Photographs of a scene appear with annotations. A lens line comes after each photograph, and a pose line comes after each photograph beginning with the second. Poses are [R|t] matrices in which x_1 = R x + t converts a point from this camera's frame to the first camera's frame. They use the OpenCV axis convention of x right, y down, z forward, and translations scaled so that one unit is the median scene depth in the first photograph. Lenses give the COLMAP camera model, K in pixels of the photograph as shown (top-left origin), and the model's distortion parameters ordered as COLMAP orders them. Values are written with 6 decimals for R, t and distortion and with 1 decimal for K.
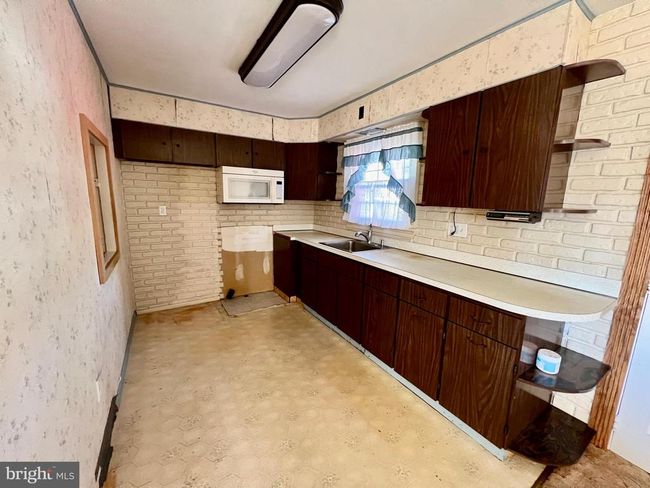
lens RADIAL K [[260.9, 0, 325.3], [0, 260.9, 244.2], [0, 0, 1]] dist [-0.001912, -0.000197]
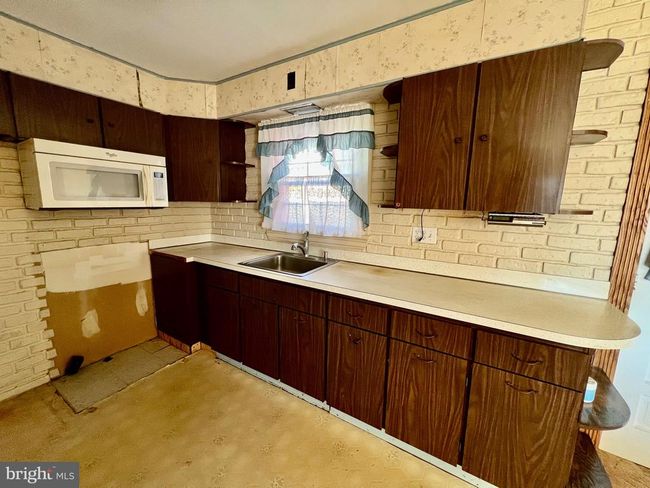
lens RADIAL K [[260.9, 0, 326.2], [0, 260.9, 243.1], [0, 0, 1]] dist [-0.001912, -0.000197]
pose [[0.895401, -0.079962, 0.438022, -0.138377], [0.081442, 0.996558, 0.015441, -0.061712], [-0.437749, 0.021848, 0.898832, 0.339170]]
